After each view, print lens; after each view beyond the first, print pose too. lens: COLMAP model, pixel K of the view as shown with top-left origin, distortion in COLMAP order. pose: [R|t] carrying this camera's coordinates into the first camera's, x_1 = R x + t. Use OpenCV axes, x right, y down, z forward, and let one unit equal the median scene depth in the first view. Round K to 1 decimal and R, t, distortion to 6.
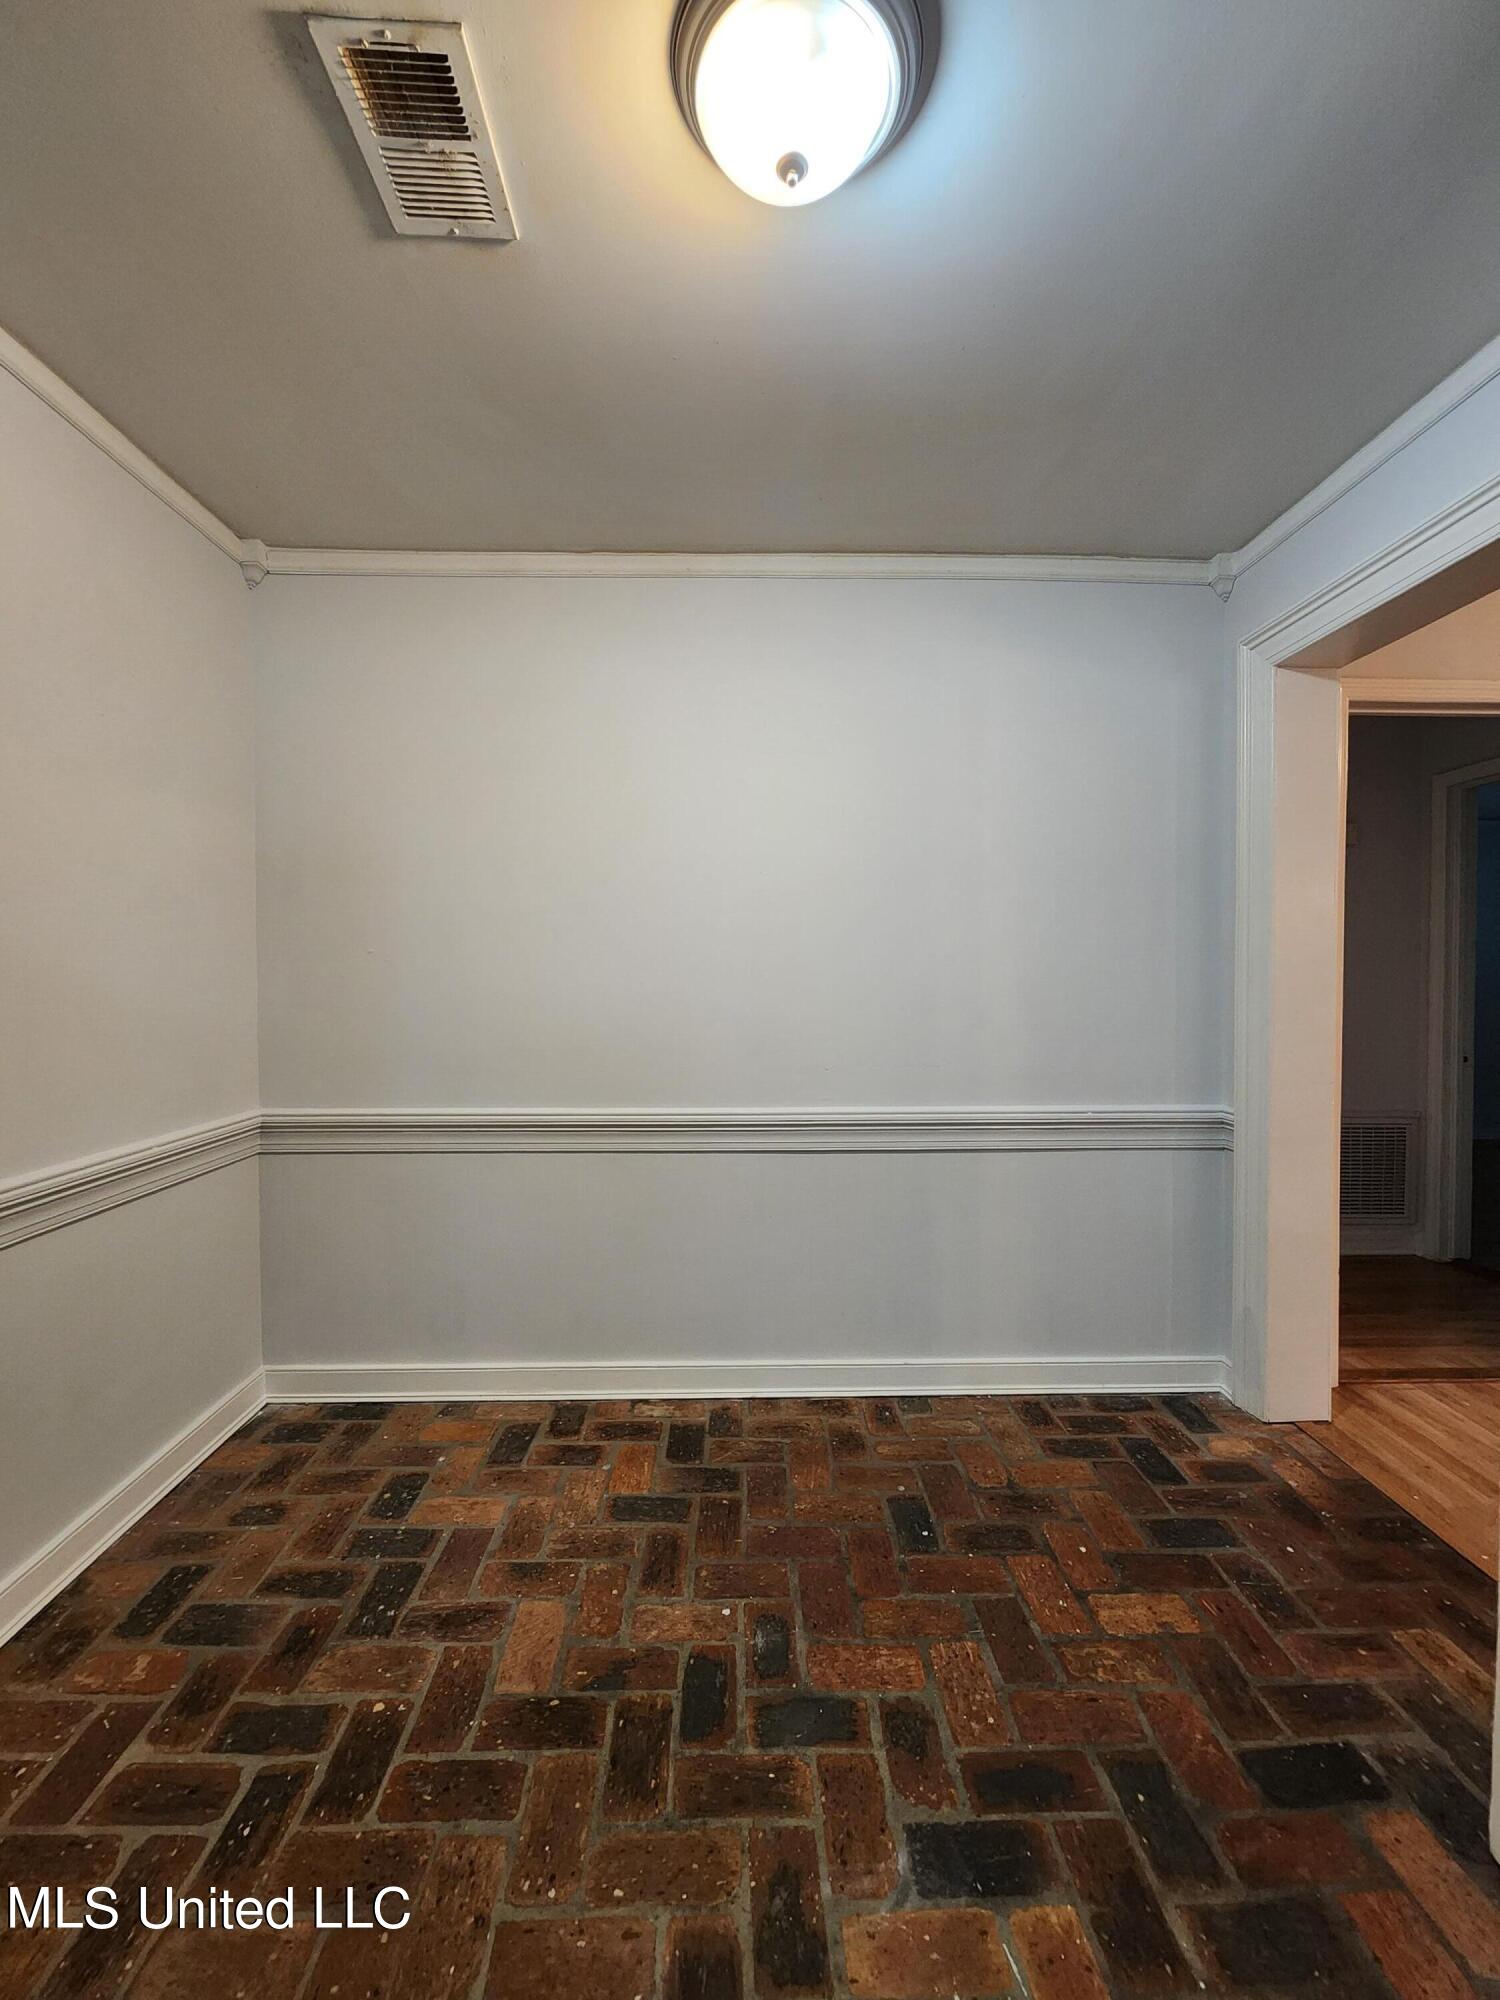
lens RADIAL K [[809.8, 0, 748.6], [0, 809.8, 988.2], [0, 0, 1]] dist [-0.003426, -0.001455]
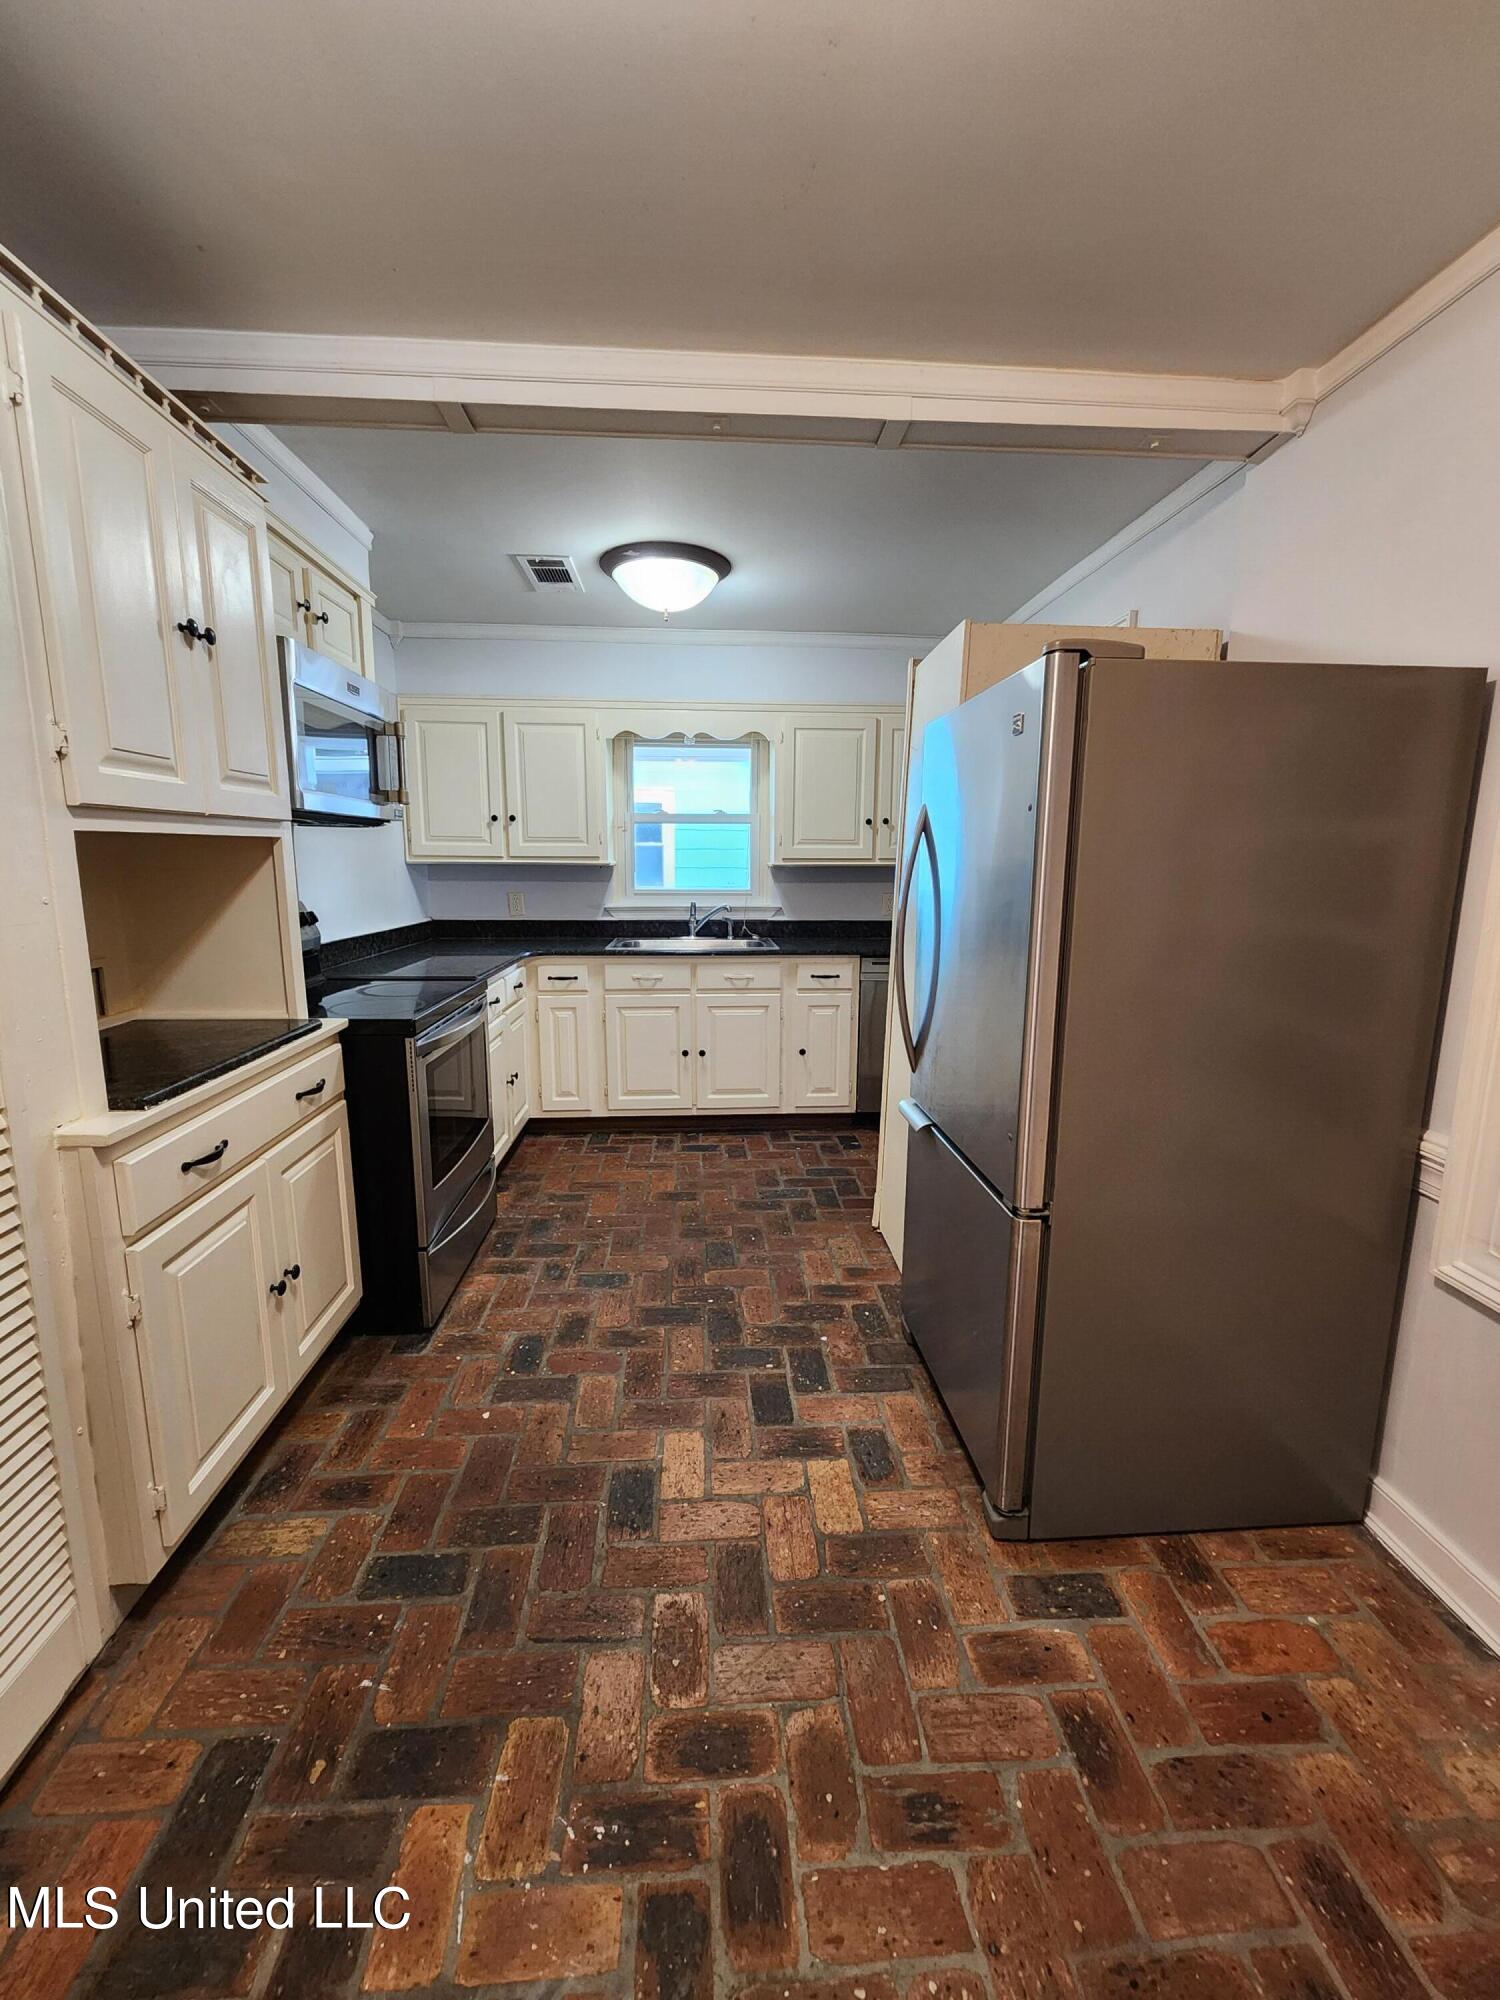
lens RADIAL K [[809.8, 0, 742.4], [0, 809.8, 993.4], [0, 0, 1]] dist [-0.003426, -0.001455]
pose [[-0.999675, -0.002175, -0.025415, -0.005358], [-0.006978, 0.981673, 0.190444, -0.151968], [0.024535, 0.190559, -0.981369, 1.745183]]
